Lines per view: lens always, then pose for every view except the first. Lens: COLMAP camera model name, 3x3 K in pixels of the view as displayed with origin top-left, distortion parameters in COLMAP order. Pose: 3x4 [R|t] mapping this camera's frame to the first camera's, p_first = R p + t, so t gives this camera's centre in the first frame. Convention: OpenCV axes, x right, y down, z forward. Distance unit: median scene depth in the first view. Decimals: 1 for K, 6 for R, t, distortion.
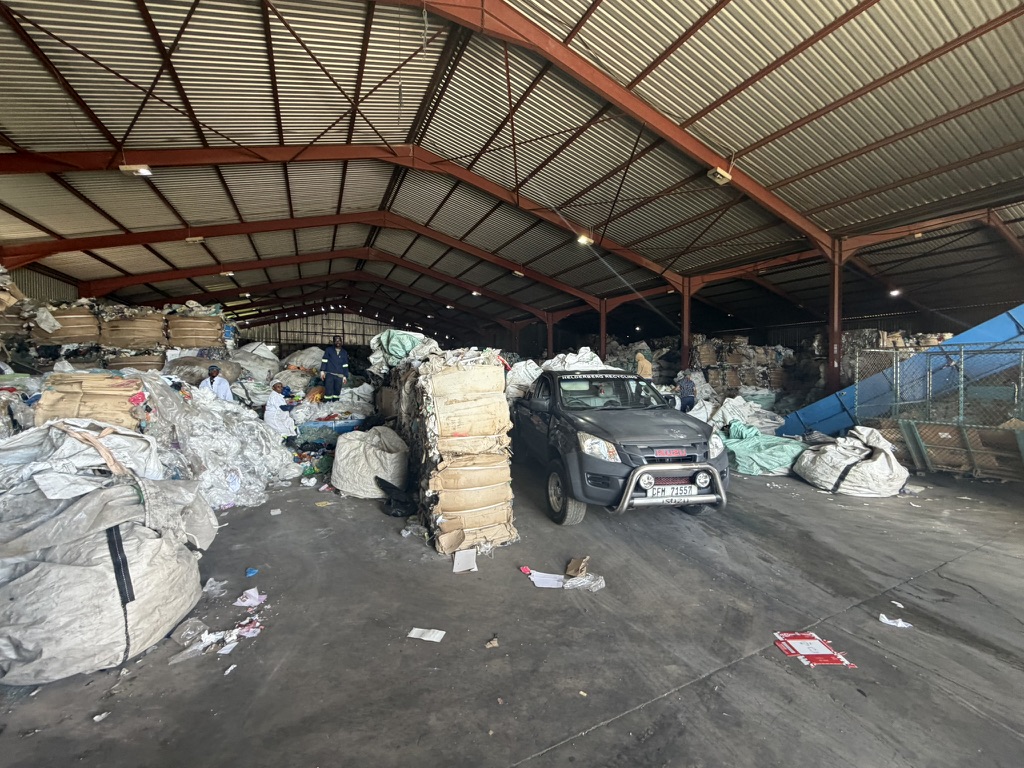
lens RADIAL K [[410.3, 0, 506.8], [0, 410.3, 382.0], [0, 0, 1]] dist [-0.000018, -0.000083]
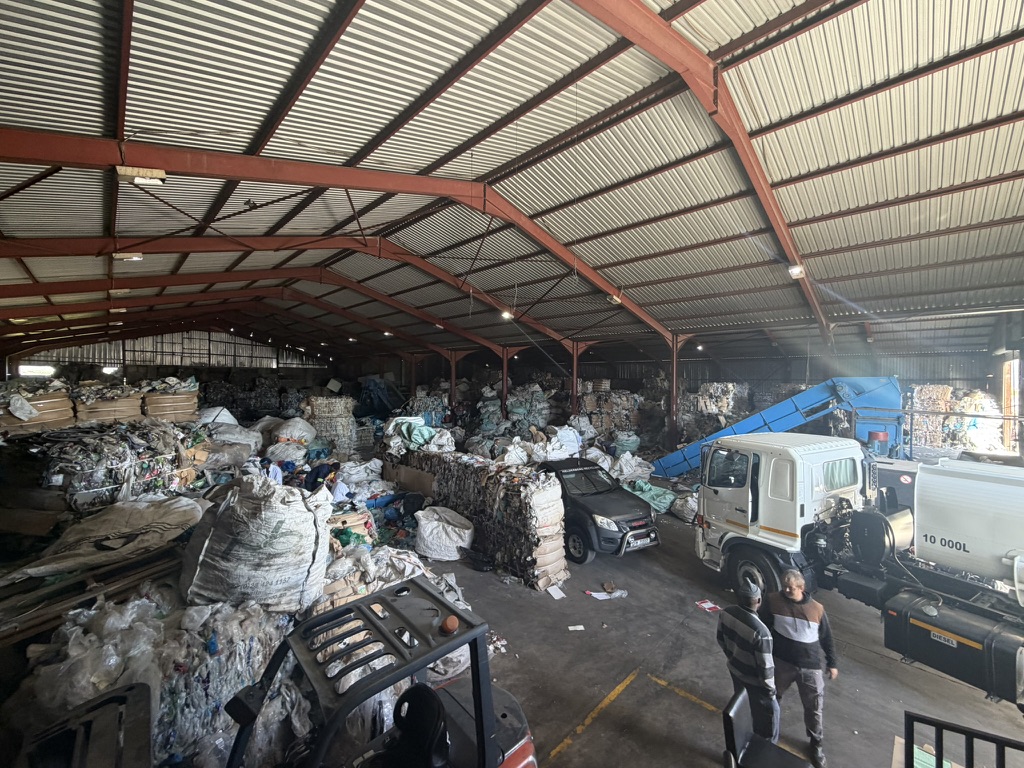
lens RADIAL K [[410.3, 0, 509.9], [0, 410.3, 381.9], [0, 0, 1]] dist [-0.000018, -0.000083]
pose [[0.943472, 0.010481, 0.331287, -0.609921], [-0.003614, 0.999766, -0.021339, -0.331785], [-0.331433, 0.018935, 0.943289, -0.498734]]
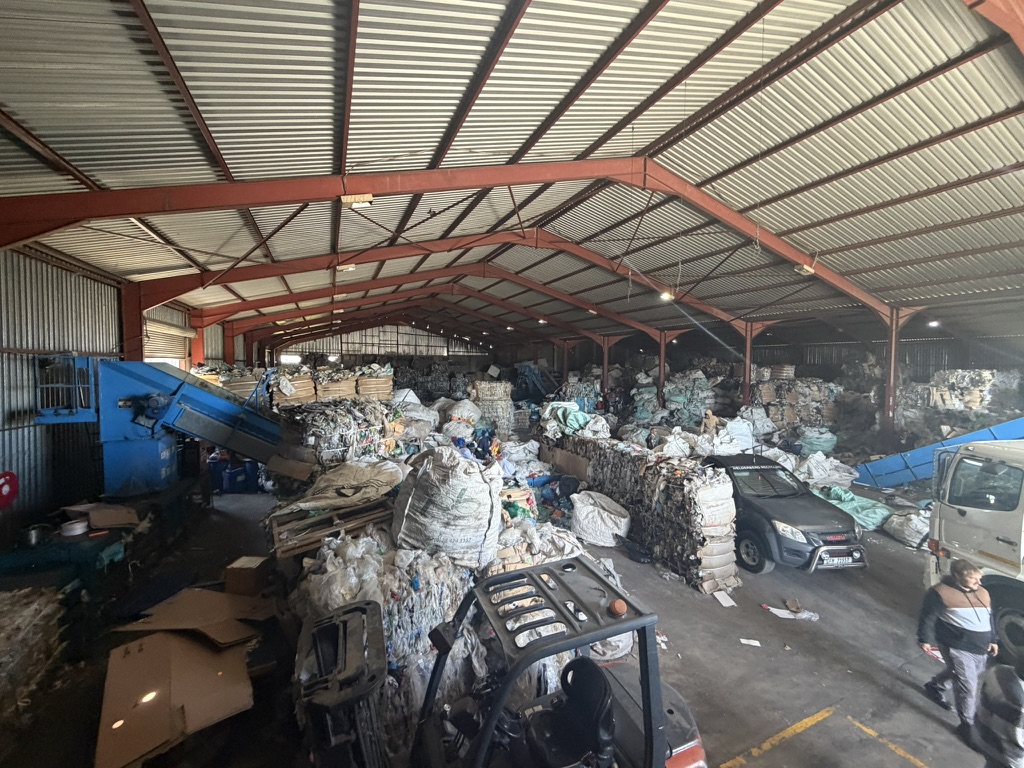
lens RADIAL K [[410.3, 0, 508.1], [0, 410.3, 381.9], [0, 0, 1]] dist [-0.000018, -0.000083]
pose [[0.999490, 0.013198, -0.029077, -0.632560], [-0.012749, 0.999798, 0.015562, -0.331344], [0.029277, -0.015184, 0.999456, -0.503009]]
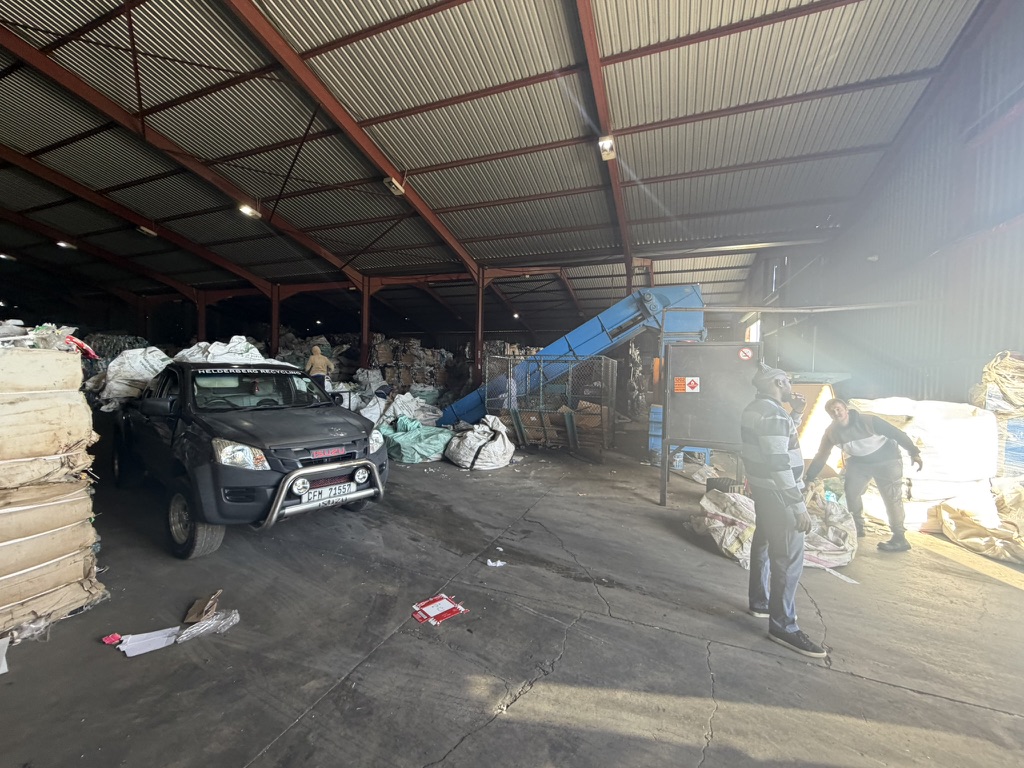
lens RADIAL K [[410.3, 0, 511.8], [0, 410.3, 383.0], [0, 0, 1]] dist [-0.000018, -0.000083]
pose [[0.734827, 0.005161, 0.678235, 0.042206], [-0.011785, 0.999917, 0.005159, 0.000094], [-0.678152, -0.011784, 0.734827, 0.004730]]
